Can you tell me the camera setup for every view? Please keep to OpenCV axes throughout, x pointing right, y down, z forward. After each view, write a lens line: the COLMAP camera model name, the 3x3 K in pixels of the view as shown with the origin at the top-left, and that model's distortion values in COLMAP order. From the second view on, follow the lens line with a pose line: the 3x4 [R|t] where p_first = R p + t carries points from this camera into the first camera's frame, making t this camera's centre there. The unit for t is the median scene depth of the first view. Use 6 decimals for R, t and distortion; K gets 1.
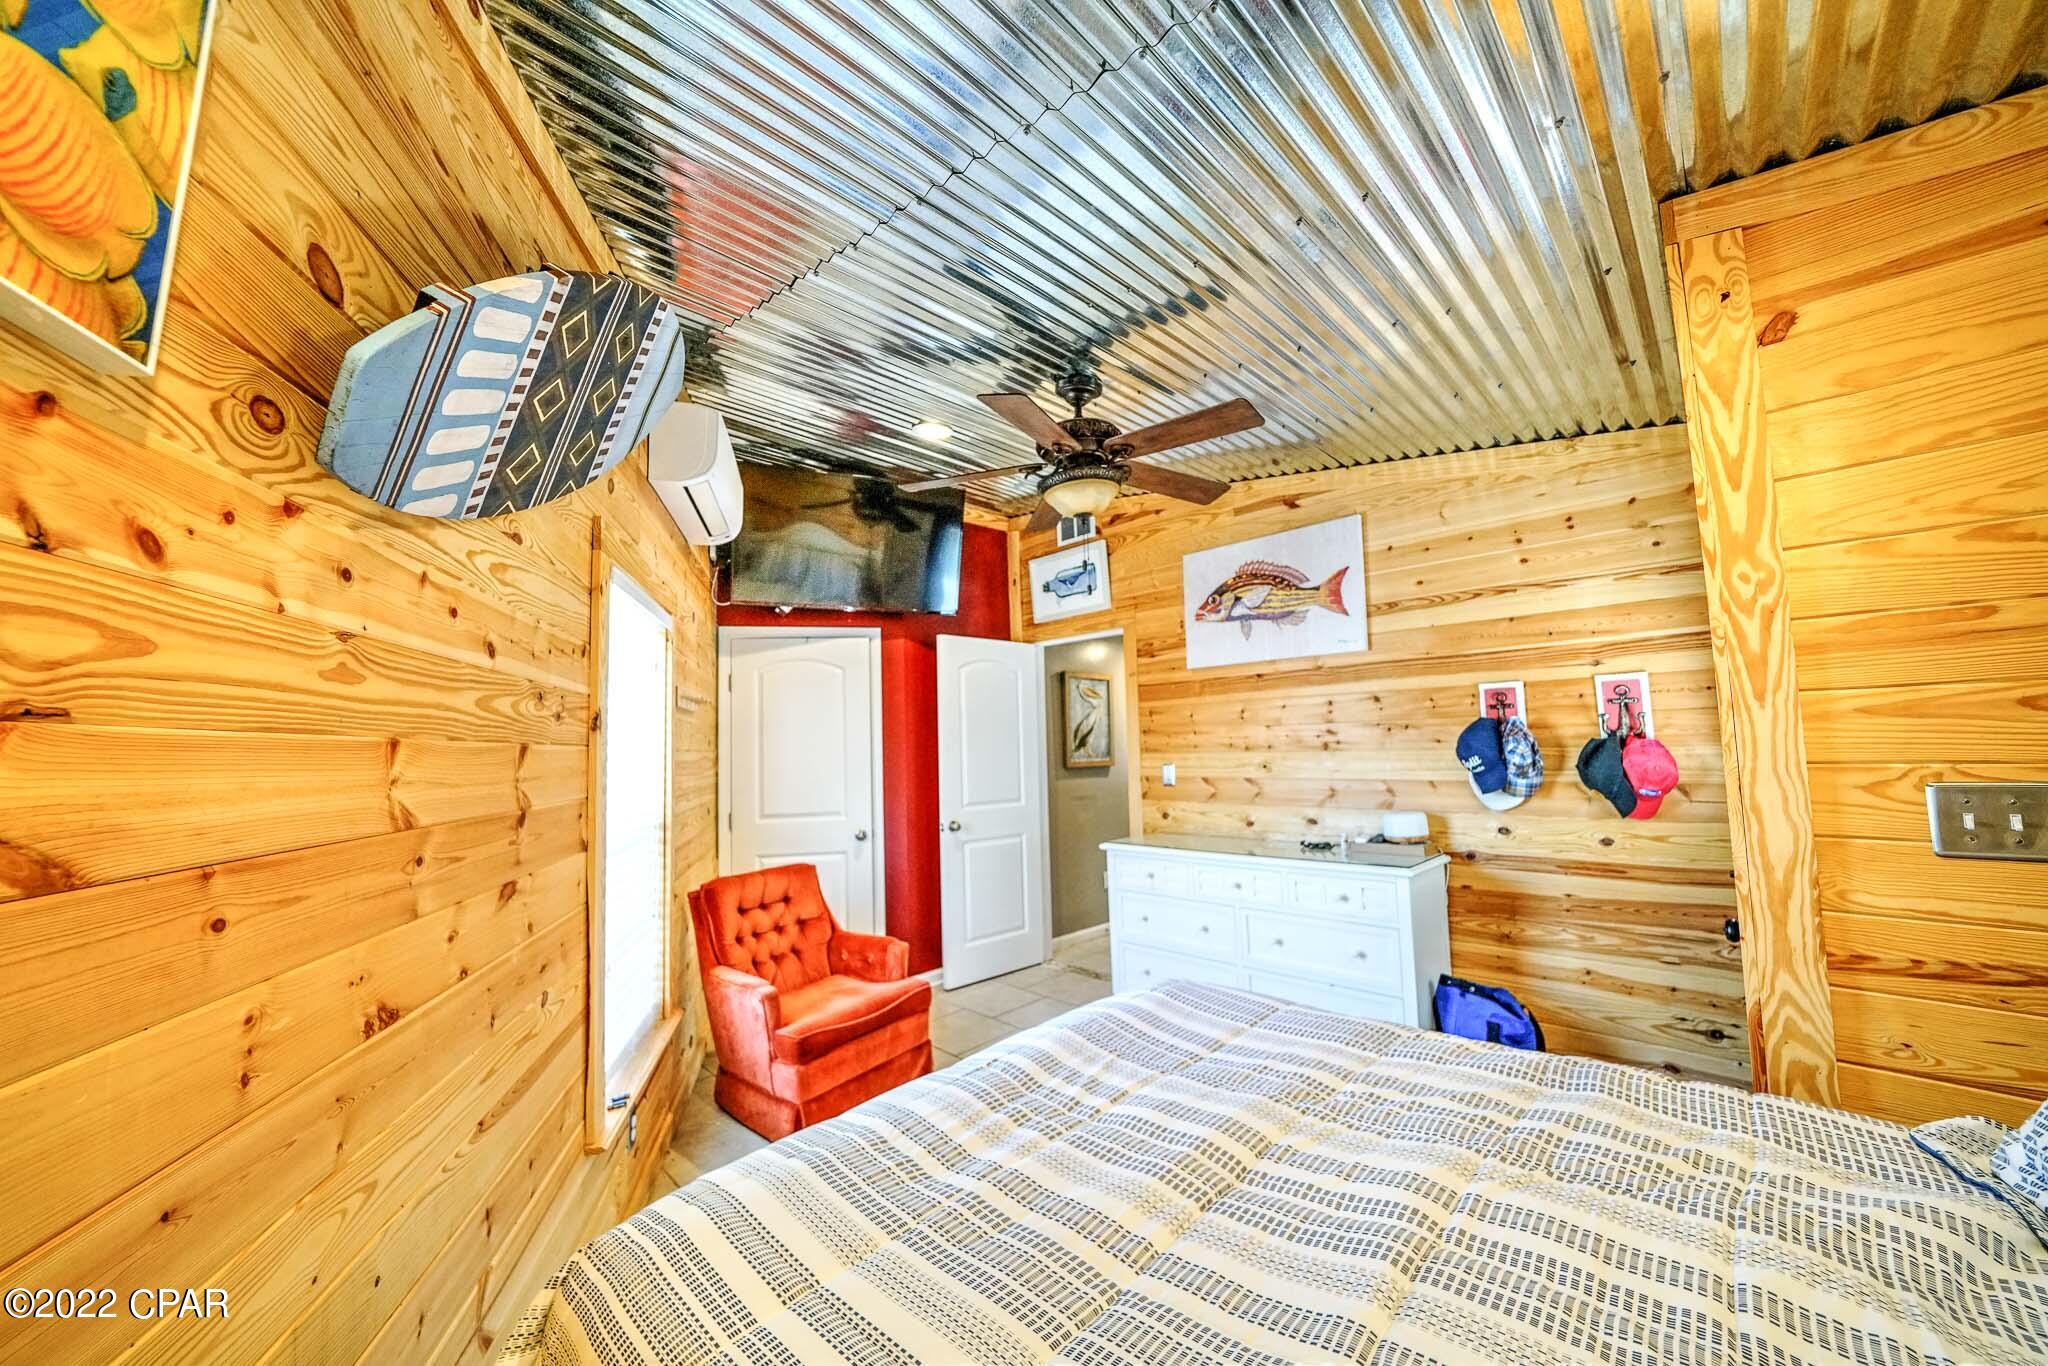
lens RADIAL K [[727.7, 0, 1006.5], [0, 727.7, 692.8], [0, 0, 1]] dist [-0.022846, 0.003453]
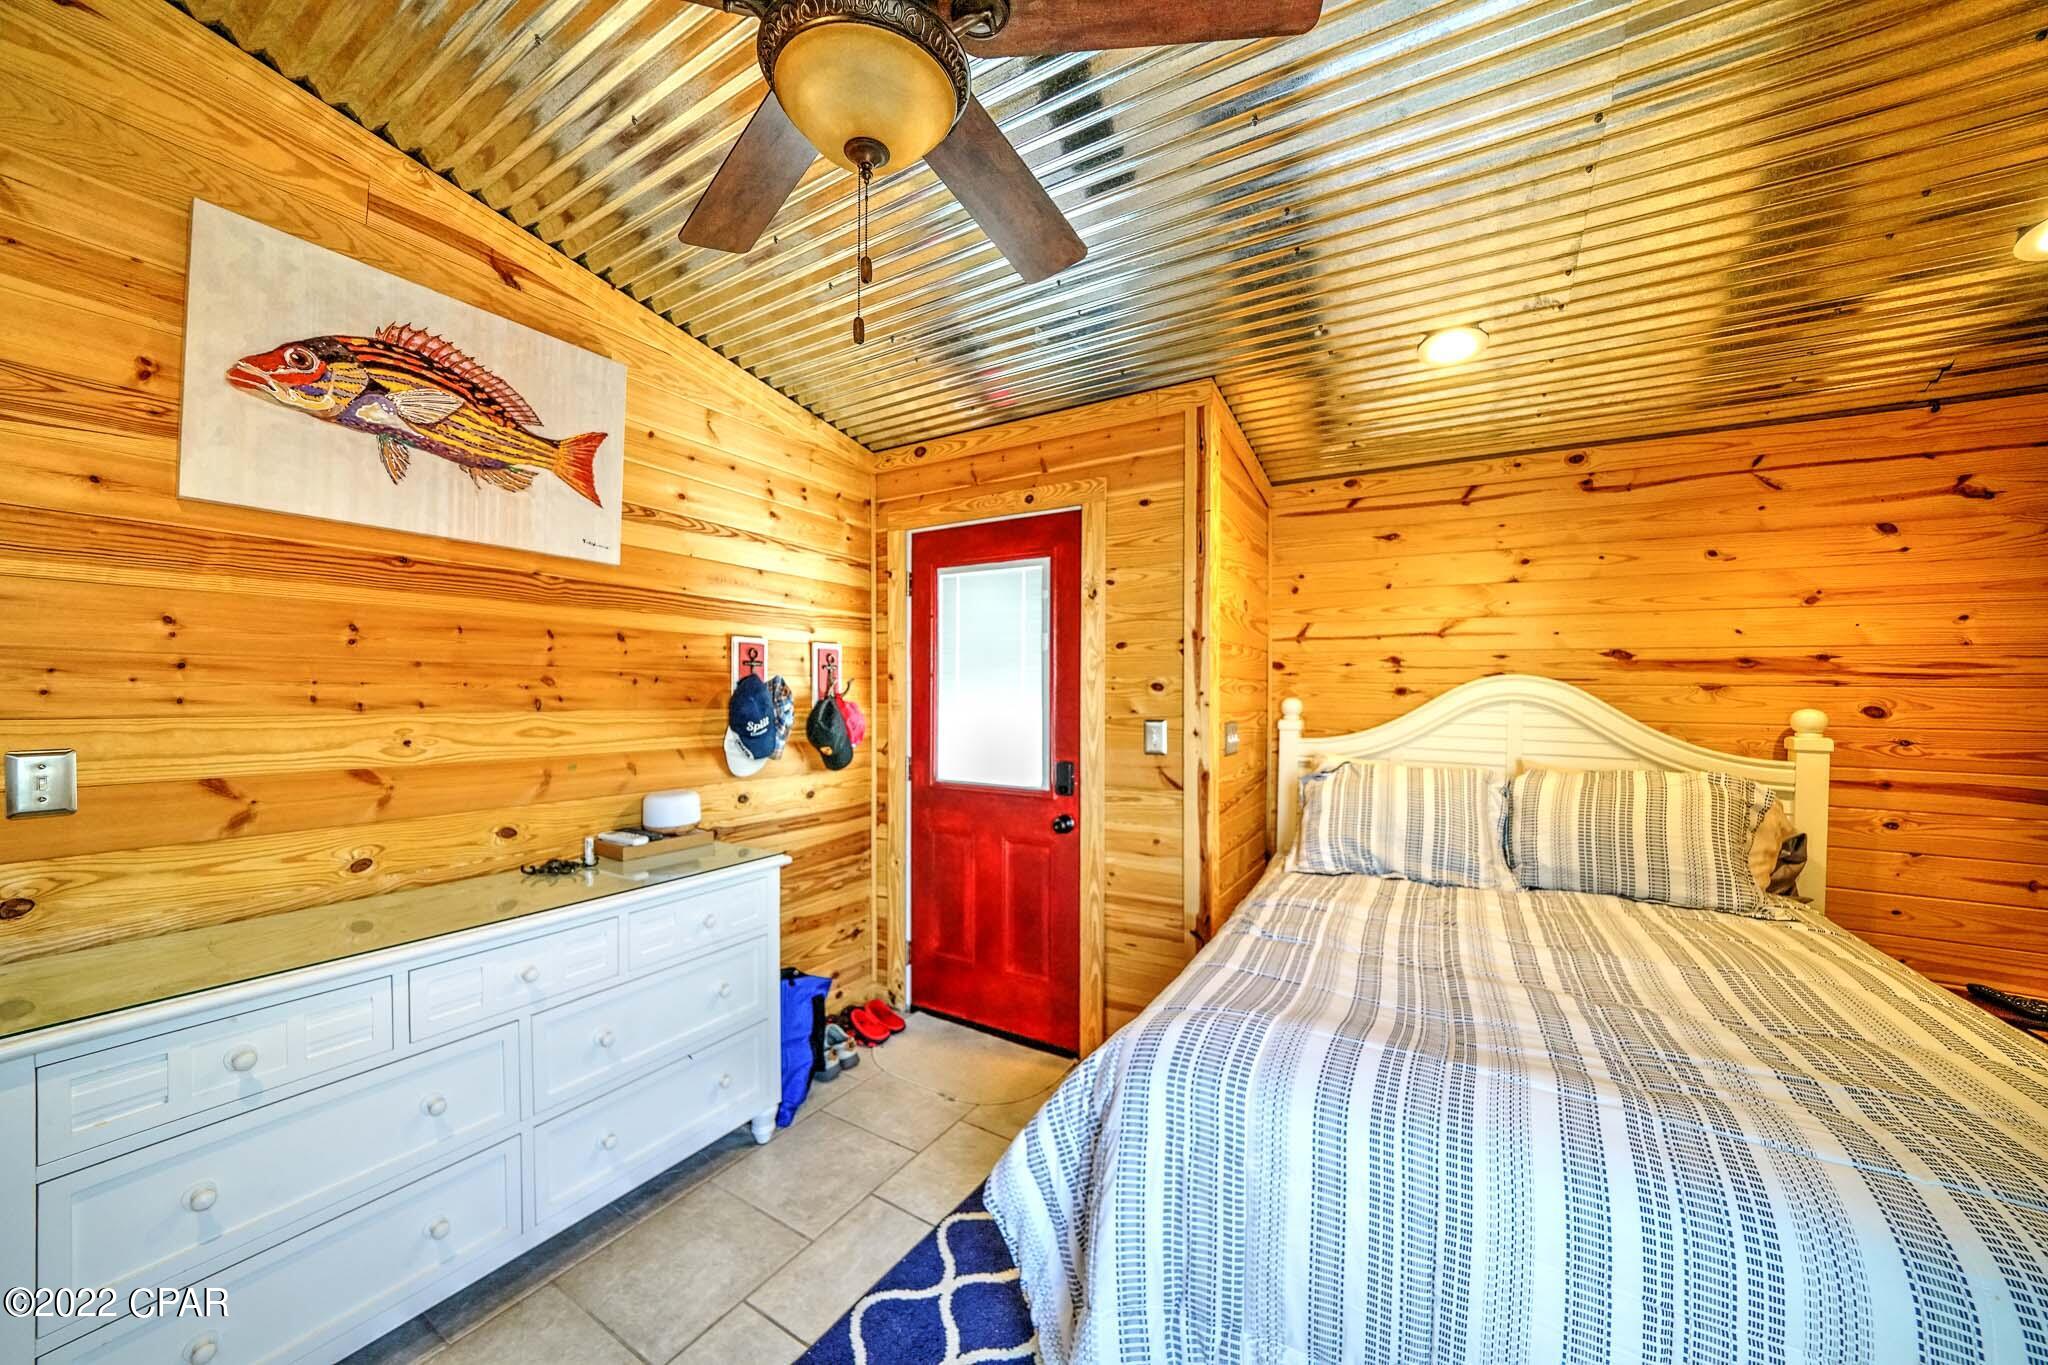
lens RADIAL K [[727.7, 0, 1006.6], [0, 727.7, 693.1], [0, 0, 1]] dist [-0.022846, 0.003453]
pose [[-0.244470, 0.028317, 0.969243, -0.234787], [-0.068834, 0.996545, -0.046477, 0.063542], [-0.967211, -0.078079, -0.241676, 0.744685]]
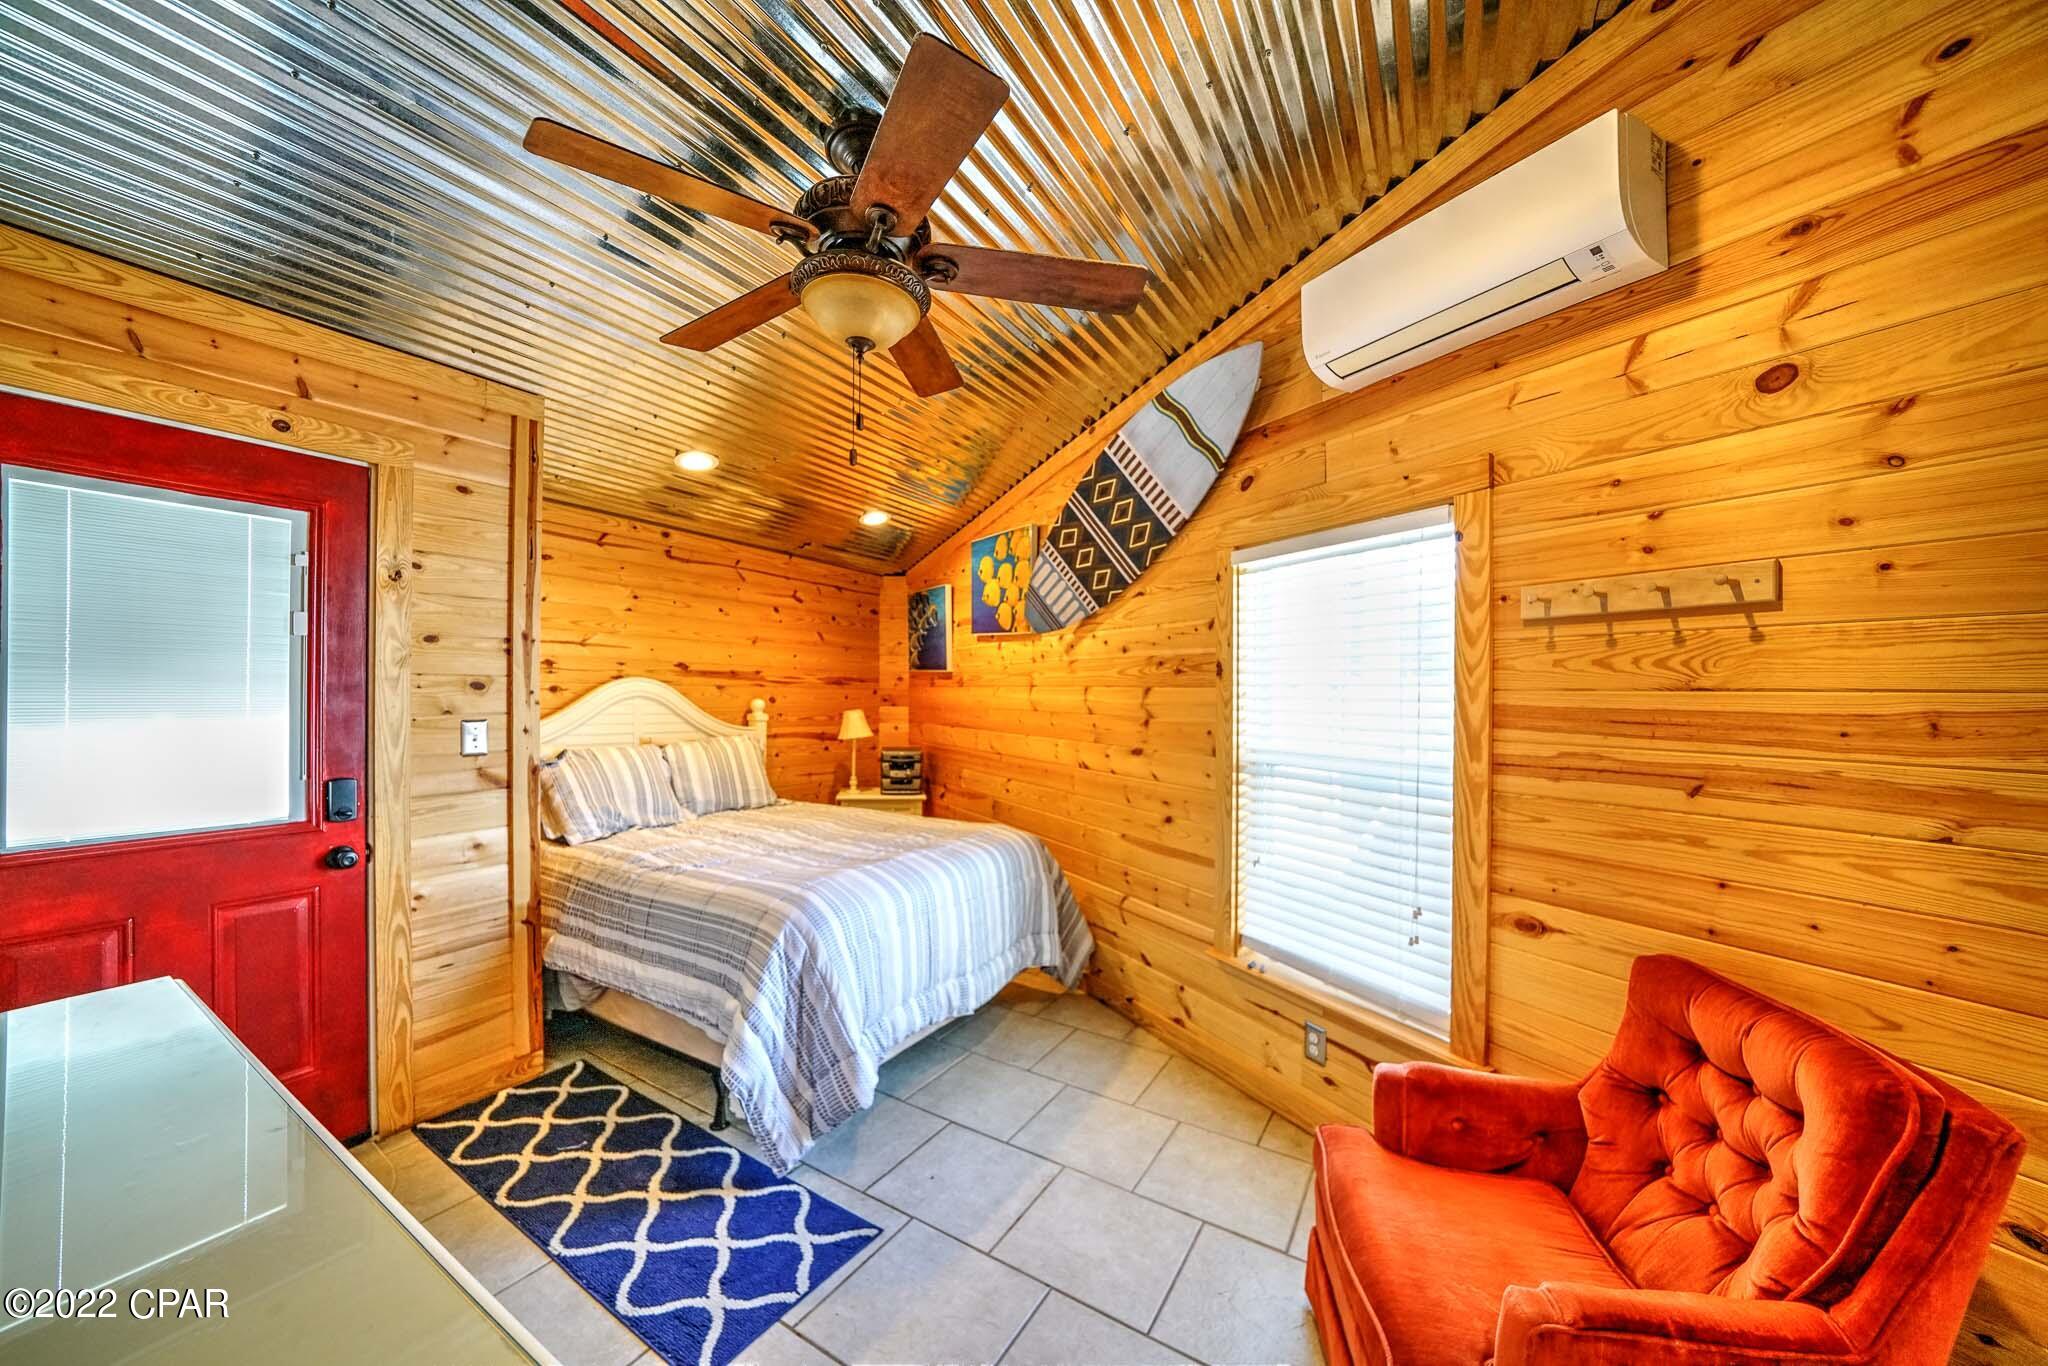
lens RADIAL K [[727.7, 0, 1007.3], [0, 727.7, 692.3], [0, 0, 1]] dist [-0.022846, 0.003453]
pose [[-0.968530, 0.023126, -0.247821, 0.109685], [0.040144, 0.997152, -0.063839, 0.084725], [0.245638, -0.071779, -0.966700, 1.221673]]
